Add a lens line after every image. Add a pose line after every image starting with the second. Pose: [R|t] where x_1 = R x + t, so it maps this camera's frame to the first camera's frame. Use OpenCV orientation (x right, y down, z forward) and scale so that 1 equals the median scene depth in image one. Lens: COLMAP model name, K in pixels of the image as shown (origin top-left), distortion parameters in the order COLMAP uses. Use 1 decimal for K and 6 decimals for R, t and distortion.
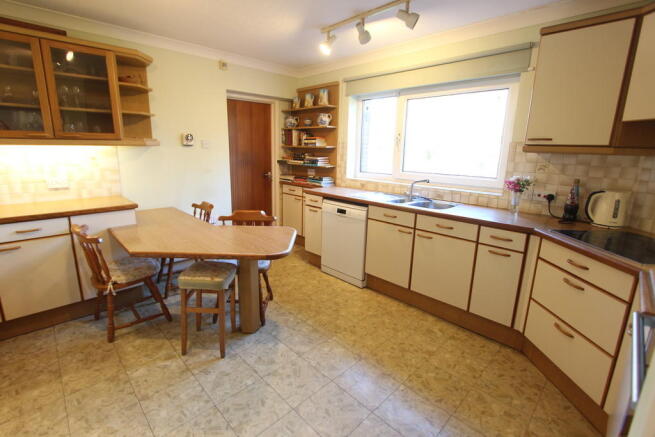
lens RADIAL K [[301.6, 0, 325.6], [0, 301.6, 216.9], [0, 0, 1]] dist [-0.000828, -0.000076]
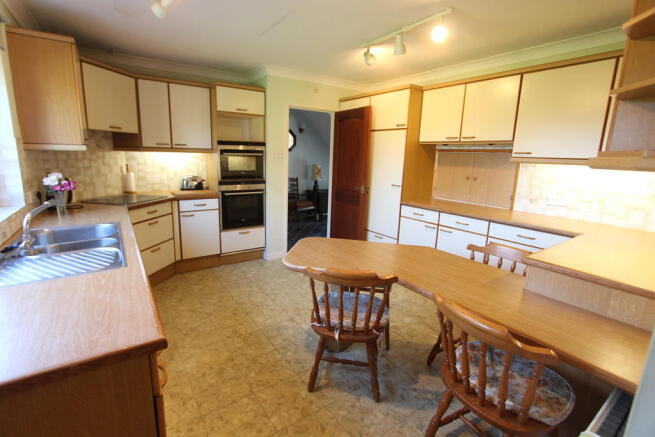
lens RADIAL K [[301.6, 0, 325.2], [0, 301.6, 214.7], [0, 0, 1]] dist [-0.000828, -0.000076]
pose [[-0.985864, -0.070175, 0.152145, -0.370048], [-0.001698, 0.912200, 0.409741, -0.436808], [-0.167541, 0.403690, -0.899424, 1.866684]]
